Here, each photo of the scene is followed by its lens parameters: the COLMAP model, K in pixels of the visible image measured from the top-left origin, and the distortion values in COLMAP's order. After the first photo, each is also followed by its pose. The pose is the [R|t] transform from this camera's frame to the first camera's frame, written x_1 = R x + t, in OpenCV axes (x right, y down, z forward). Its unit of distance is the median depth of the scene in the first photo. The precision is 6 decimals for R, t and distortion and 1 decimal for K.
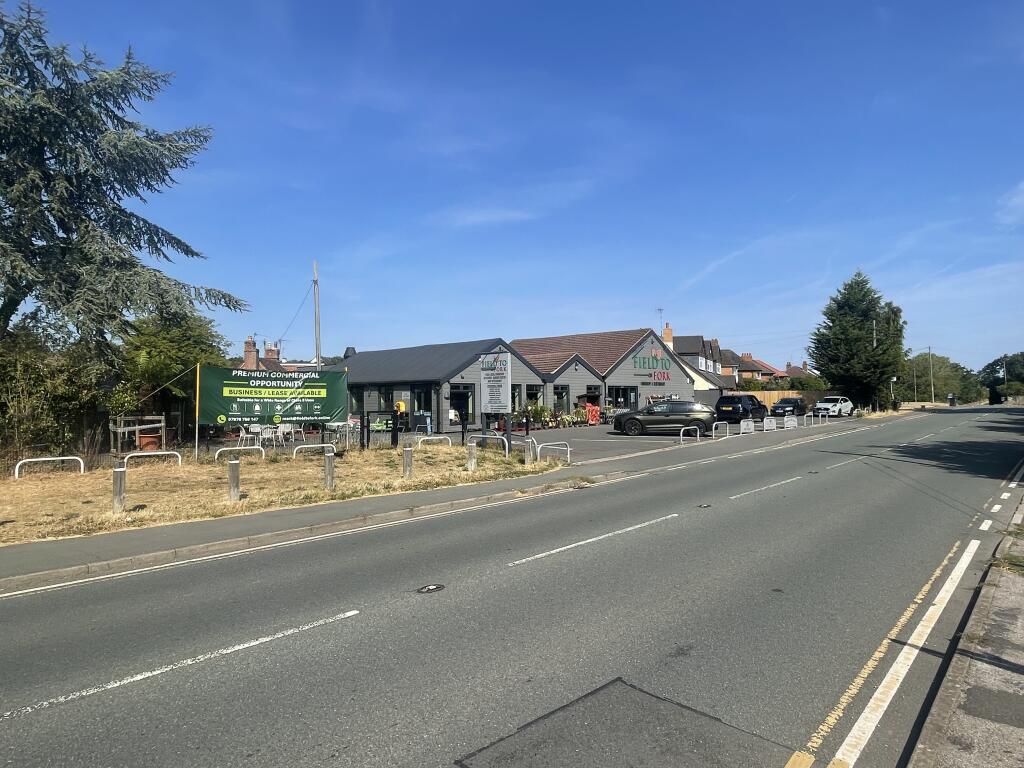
lens RADIAL K [[596.2, 0, 505.5], [0, 596.2, 387.8], [0, 0, 1]] dist [-0.001761, -0.001819]
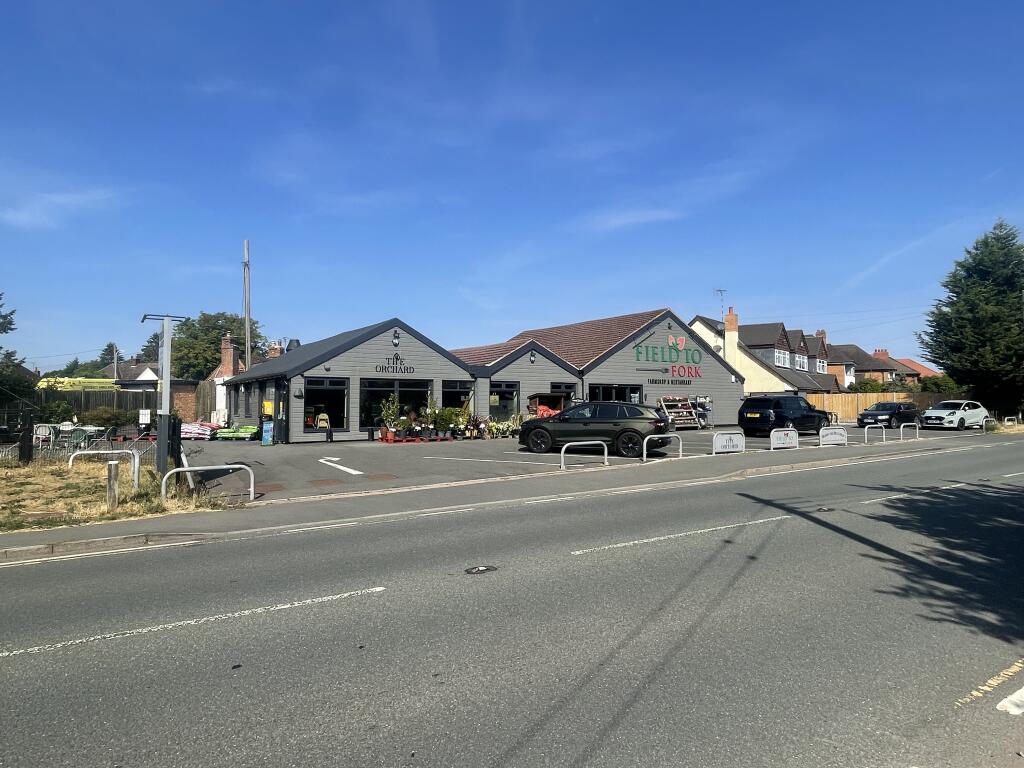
lens RADIAL K [[596.2, 0, 521.8], [0, 596.2, 389.5], [0, 0, 1]] dist [-0.001761, -0.001819]
pose [[0.974312, 0.000133, -0.225200, 0.234784], [-0.002171, 0.999959, -0.008799, 0.009890], [0.225190, 0.009062, 0.974273, 0.223637]]
